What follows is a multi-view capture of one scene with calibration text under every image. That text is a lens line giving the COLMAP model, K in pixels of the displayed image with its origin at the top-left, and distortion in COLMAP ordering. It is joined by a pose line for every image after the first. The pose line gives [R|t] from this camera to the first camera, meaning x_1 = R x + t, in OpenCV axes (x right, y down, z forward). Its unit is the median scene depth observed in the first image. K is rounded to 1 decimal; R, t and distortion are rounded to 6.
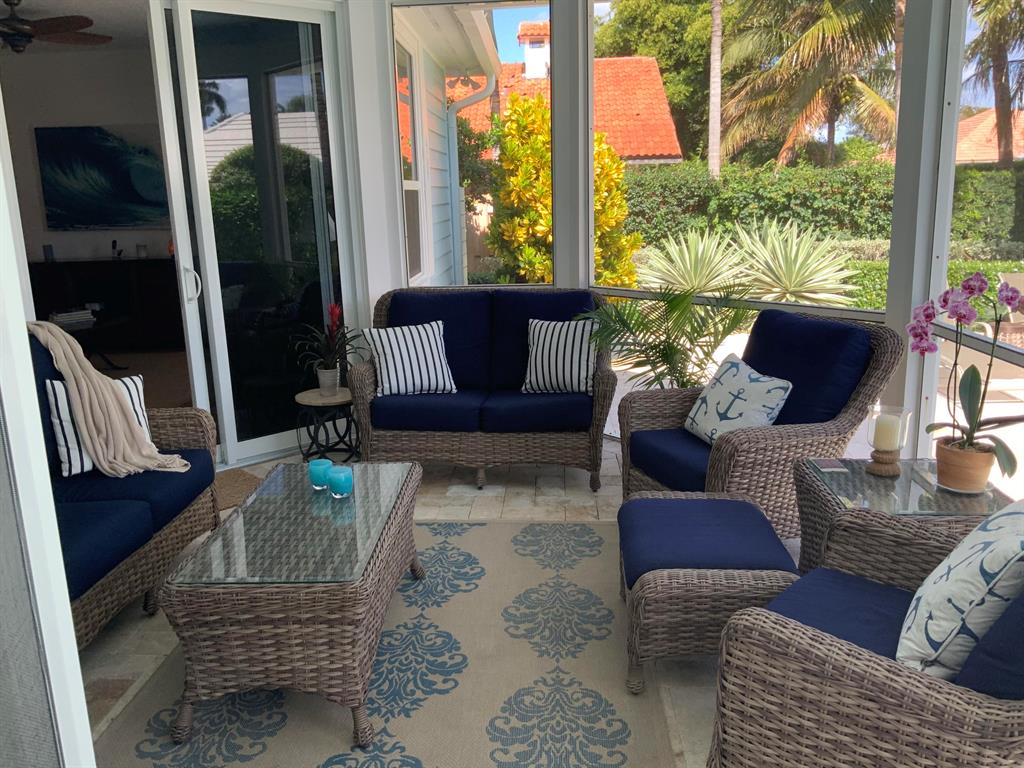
lens RADIAL K [[852.7, 0, 512.3], [0, 852.7, 384.5], [0, 0, 1]] dist [0.089322, -0.148680]
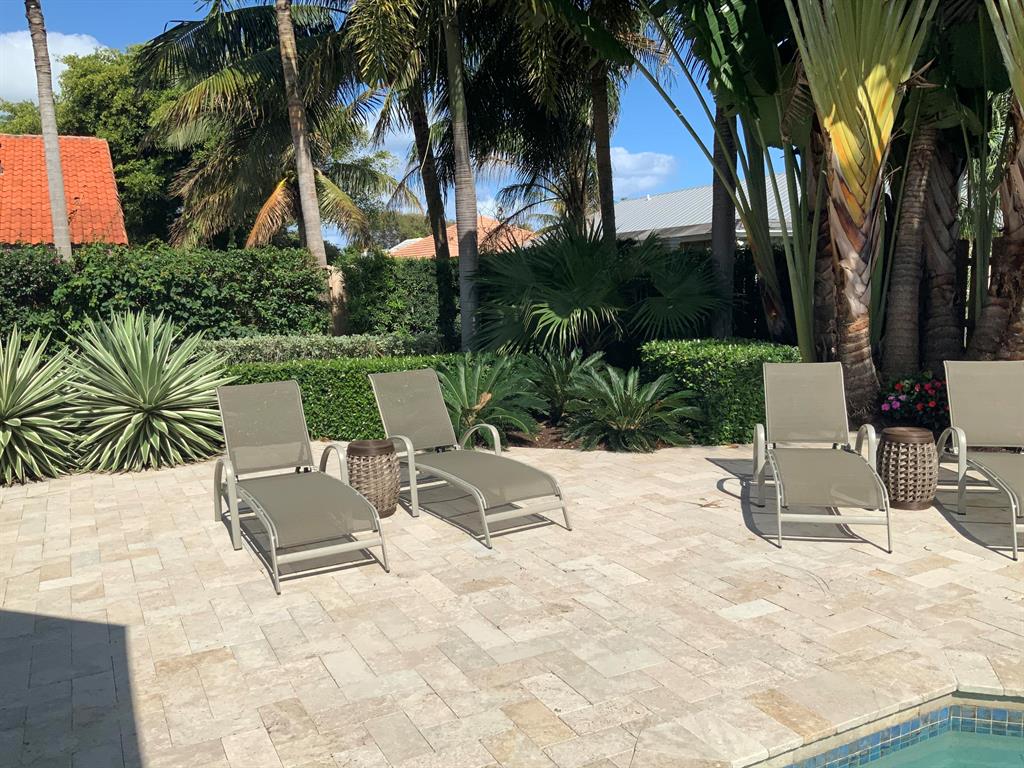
lens RADIAL K [[852.7, 0, 510.1], [0, 852.7, 383.7], [0, 0, 1]] dist [0.089322, -0.148680]
pose [[0.872899, -0.059507, 0.484258, 0.206428], [0.115861, 0.989425, -0.087262, -0.026395], [-0.473944, 0.132278, 0.870563, 0.191921]]
